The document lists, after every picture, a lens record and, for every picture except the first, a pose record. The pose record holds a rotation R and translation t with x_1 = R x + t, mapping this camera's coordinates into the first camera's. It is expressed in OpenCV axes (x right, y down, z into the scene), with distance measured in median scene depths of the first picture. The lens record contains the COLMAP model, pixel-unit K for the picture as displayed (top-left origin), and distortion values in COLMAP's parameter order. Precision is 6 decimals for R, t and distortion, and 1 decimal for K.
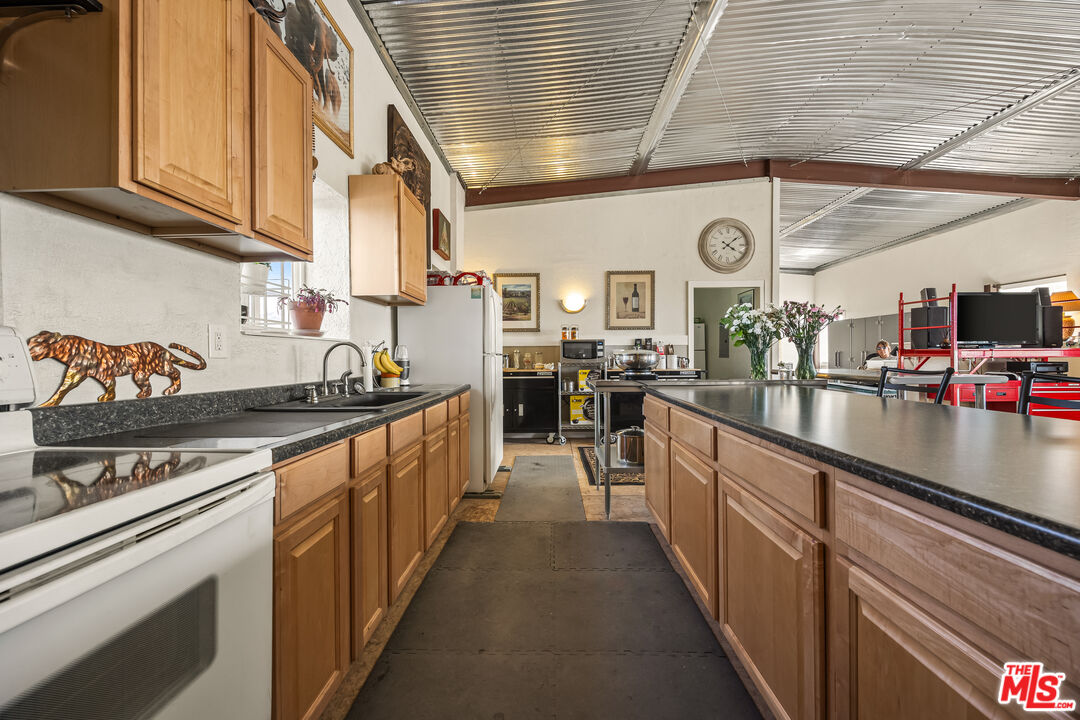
lens RADIAL K [[412.6, 0, 538.1], [0, 412.6, 356.5], [0, 0, 1]] dist [-0.000019, -0.000032]
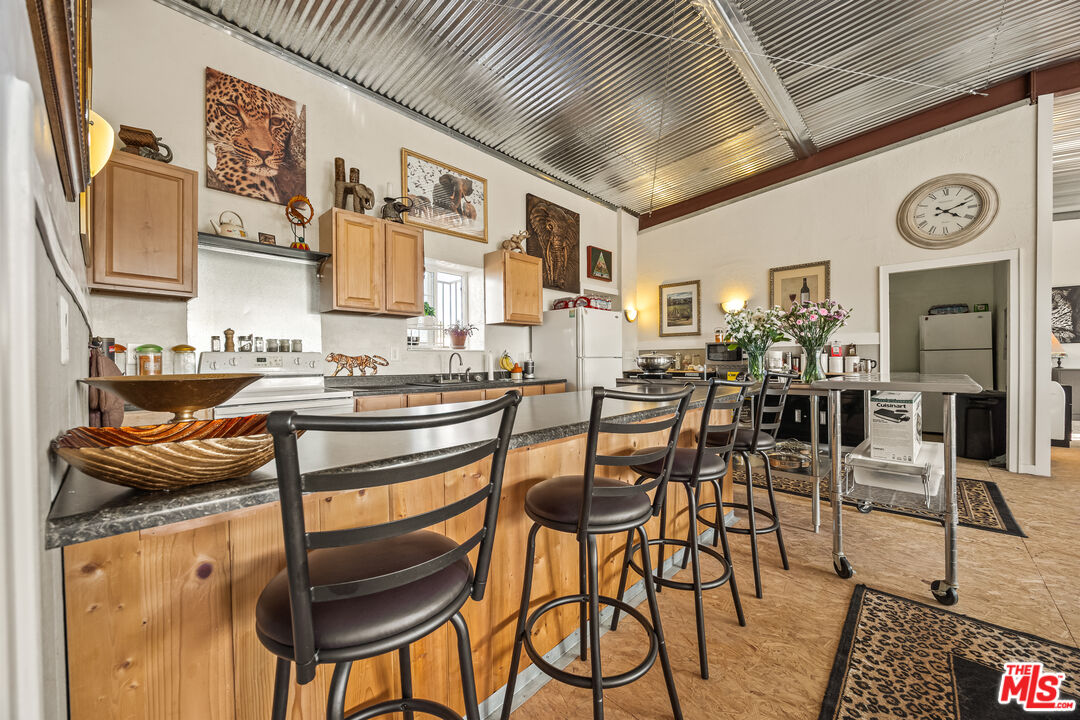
lens RADIAL K [[410.1, 0, 542.8], [0, 410.1, 362.2], [0, 0, 1]] dist [0.000921, -0.000113]
pose [[0.749889, 0.003117, -0.661556, 0.627871], [0.003951, 0.999950, 0.009190, -0.003036], [0.661552, -0.009506, 0.749839, -0.090954]]
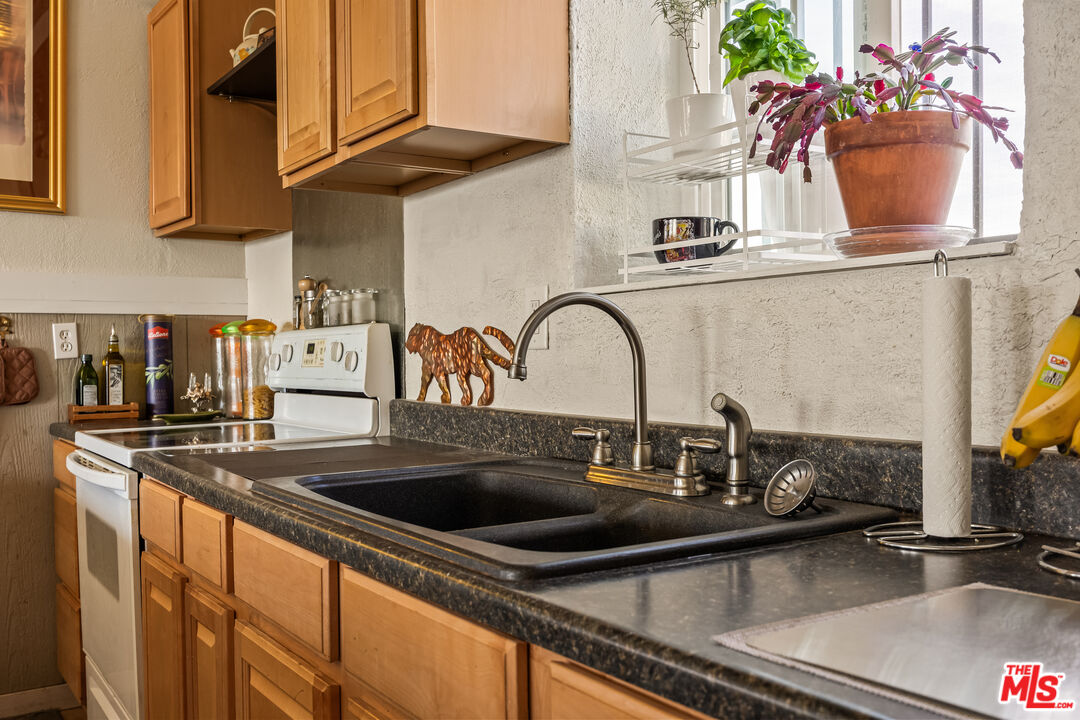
lens RADIAL K [[1019.3, 0, 541.2], [0, 1019.3, 364.6], [0, 0, 1]] dist [0.008708, 0.000593]
pose [[-0.818230, 0.021465, -0.574489, -0.016652], [0.019637, 0.999763, 0.009386, 0.005102], [0.574555, -0.003601, -0.818458, 0.913655]]
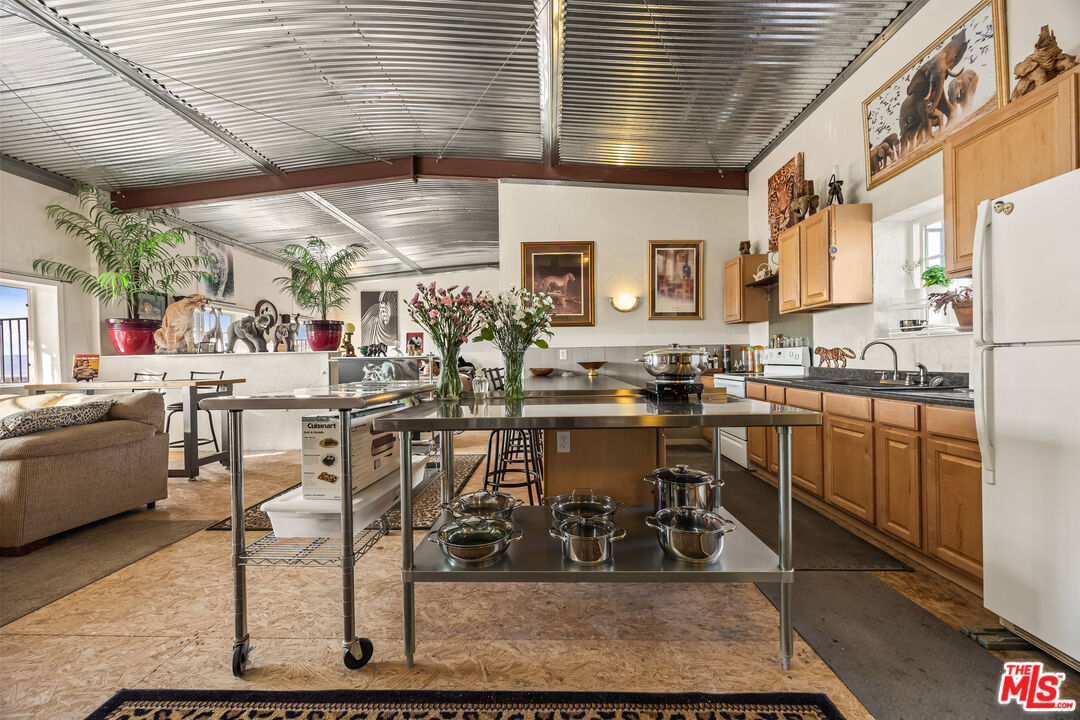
lens RADIAL K [[410.1, 0, 542.8], [0, 410.1, 362.2], [0, 0, 1]] dist [0.000921, -0.000113]
pose [[-0.999737, 0.022869, -0.001648, 0.374614], [0.022863, 0.999732, 0.003599, 0.002331], [0.001729, 0.003561, -0.999992, 1.364959]]
